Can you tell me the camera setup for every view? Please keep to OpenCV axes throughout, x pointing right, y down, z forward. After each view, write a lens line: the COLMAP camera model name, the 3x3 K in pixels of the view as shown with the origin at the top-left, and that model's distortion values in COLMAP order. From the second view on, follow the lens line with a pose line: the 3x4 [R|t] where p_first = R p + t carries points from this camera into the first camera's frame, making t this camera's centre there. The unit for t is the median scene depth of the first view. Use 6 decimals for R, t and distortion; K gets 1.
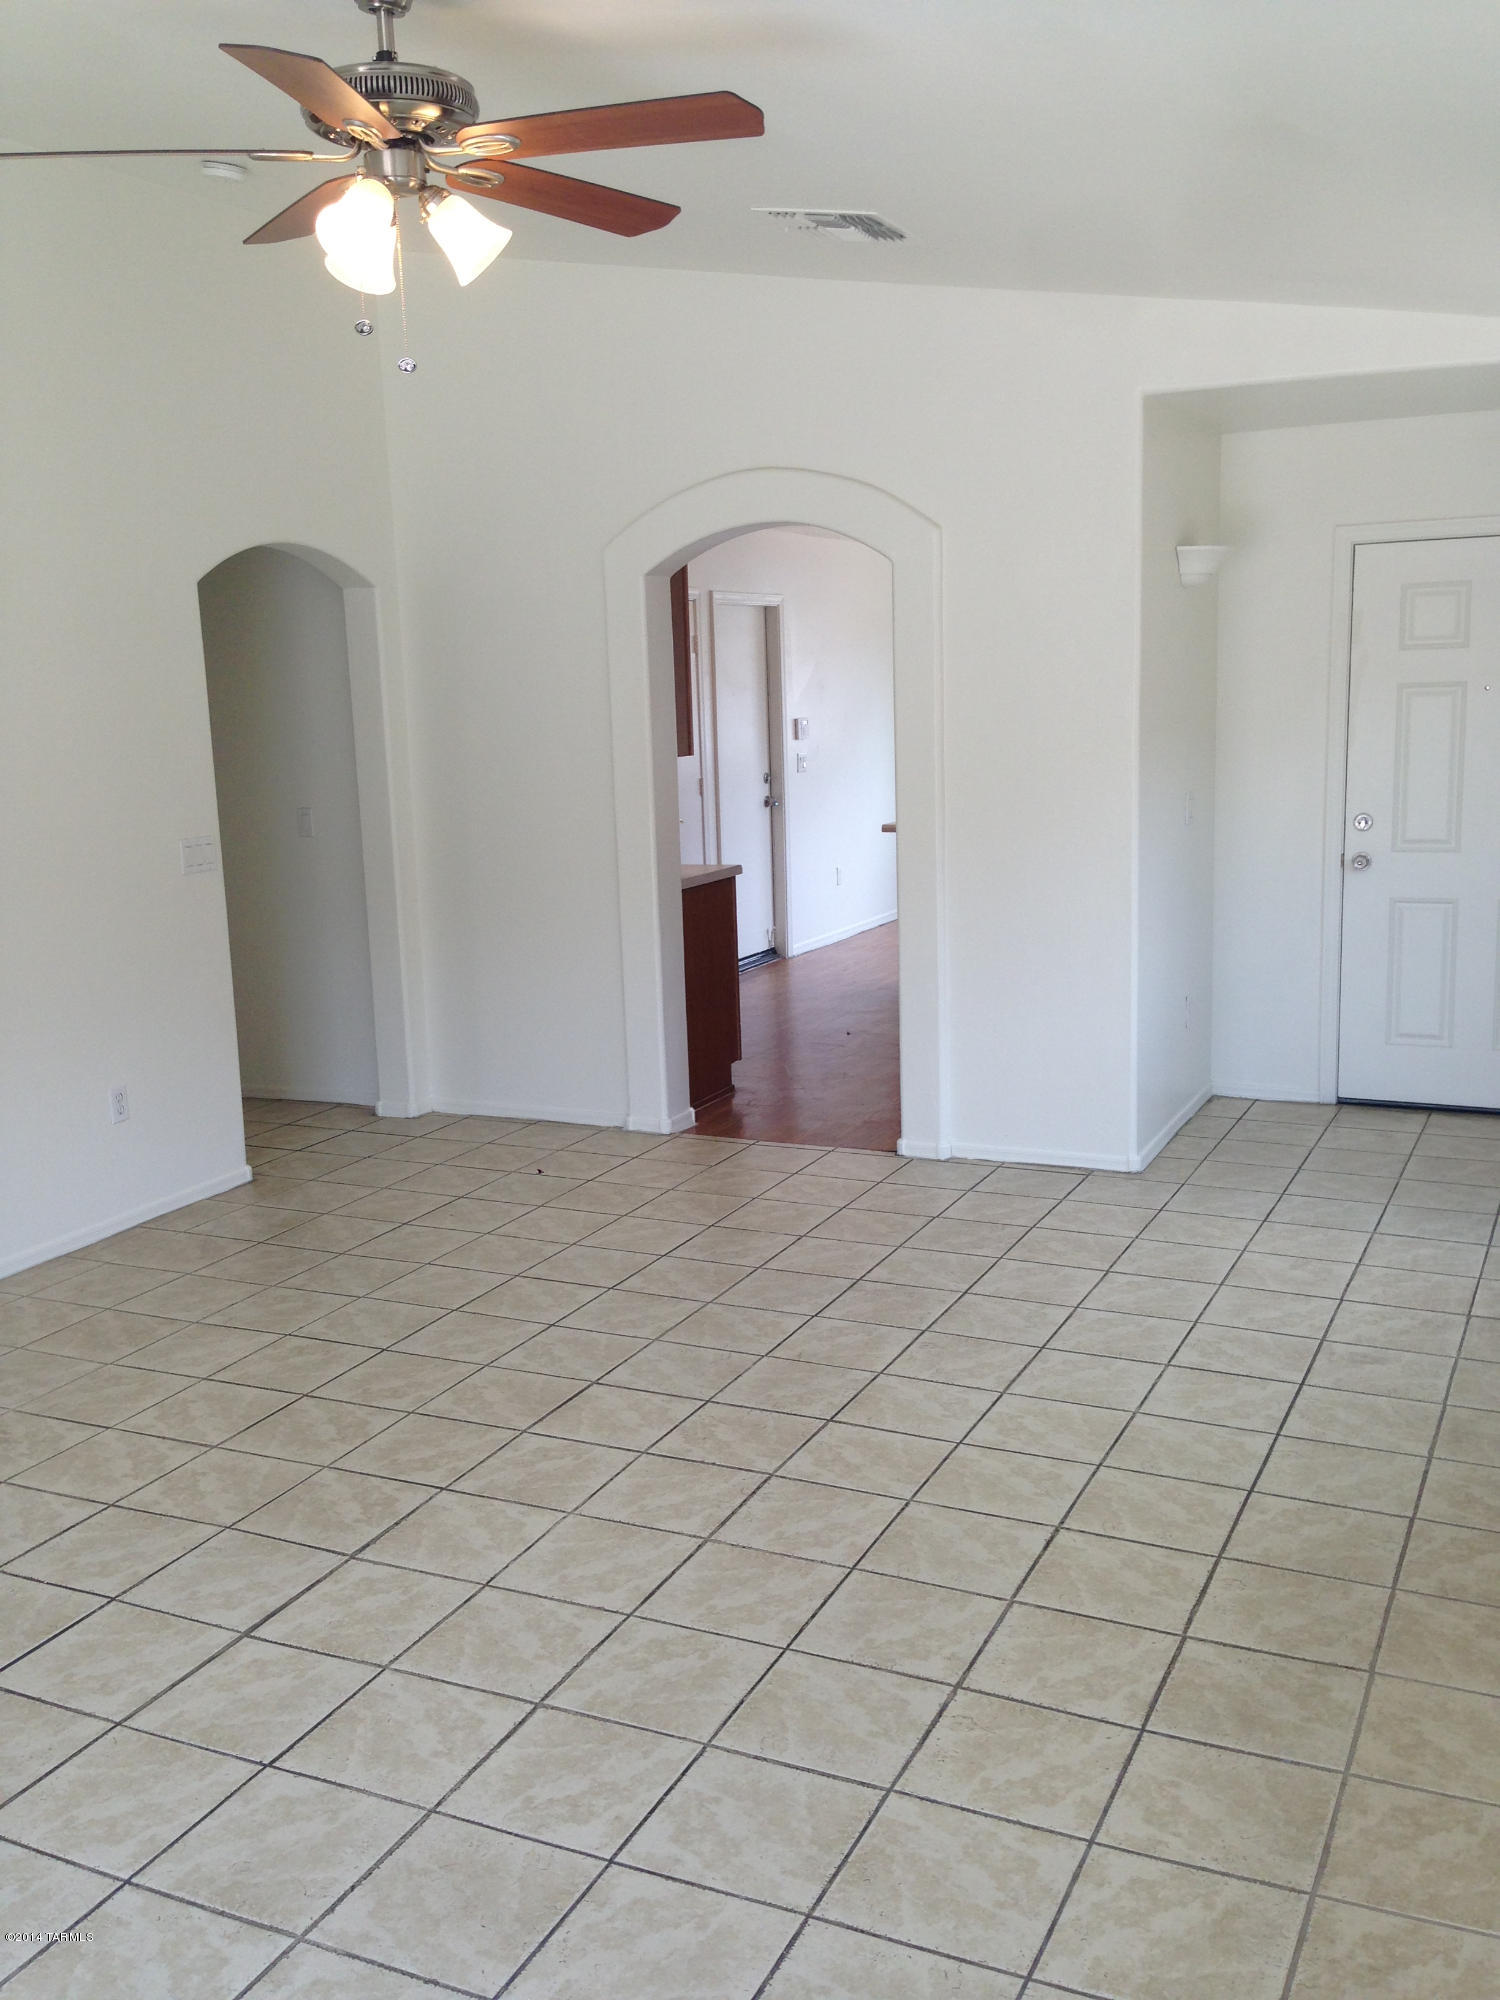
lens RADIAL K [[1872.7, 0, 747.7], [0, 1872.7, 1002.6], [0, 0, 1]] dist [0.073098, 0.000000]
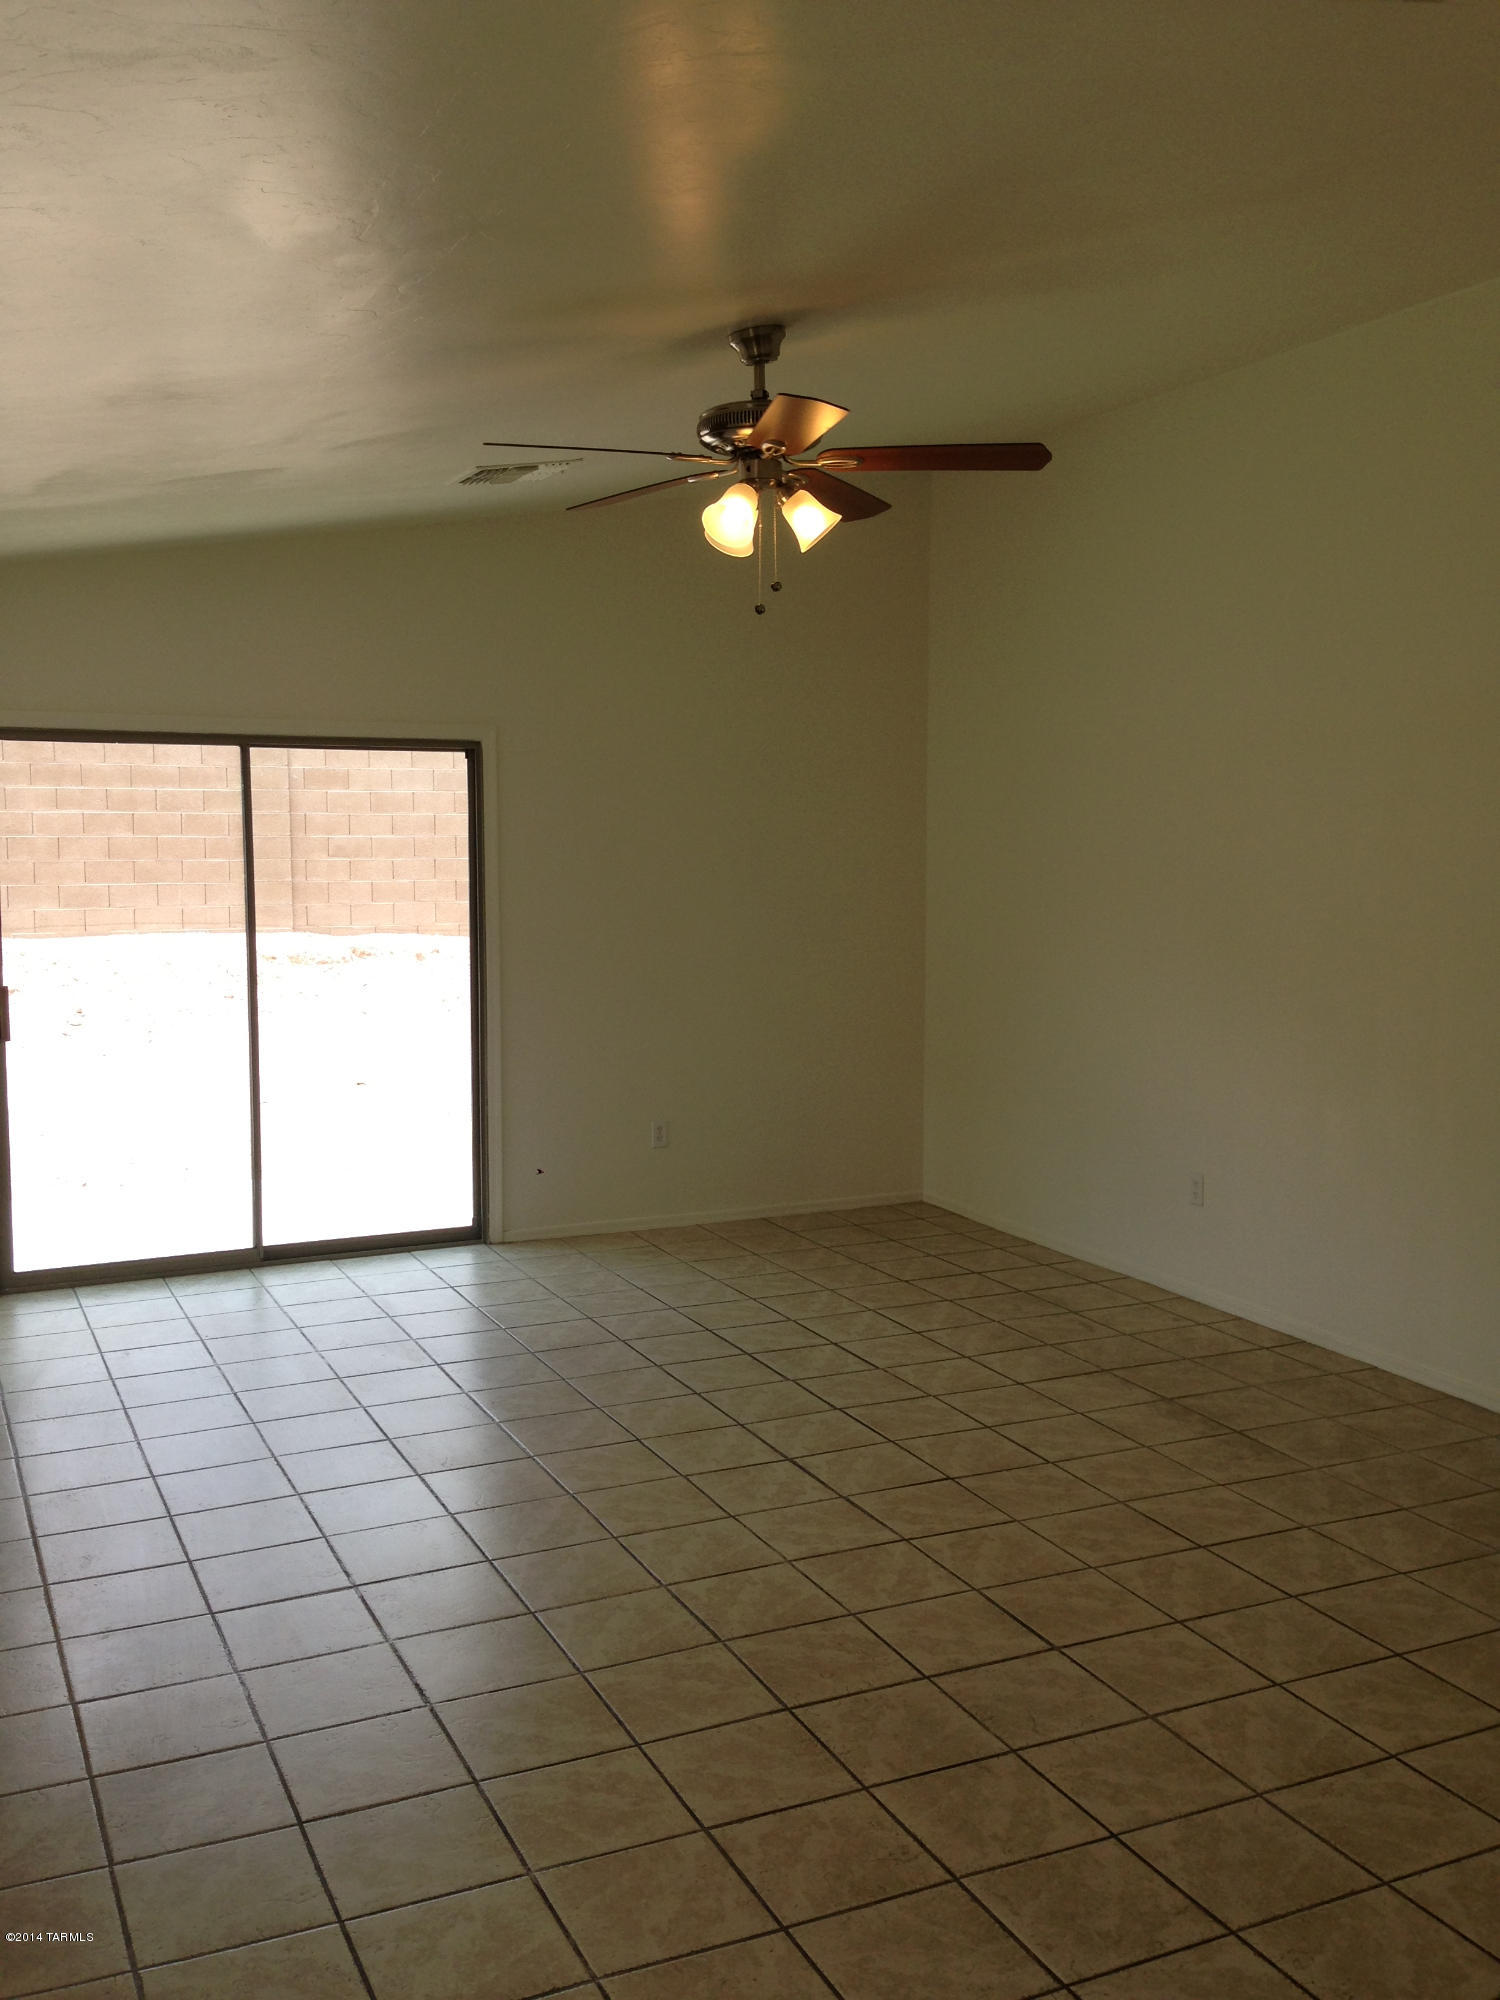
lens RADIAL K [[1872.7, 0, 748.5], [0, 1872.7, 1001.6], [0, 0, 1]] dist [0.073098, 0.000000]
pose [[-0.634731, 0.116634, -0.763880, 0.666333], [-0.113362, 0.963793, 0.241353, -0.290641], [0.764373, 0.239789, -0.598528, 1.401629]]
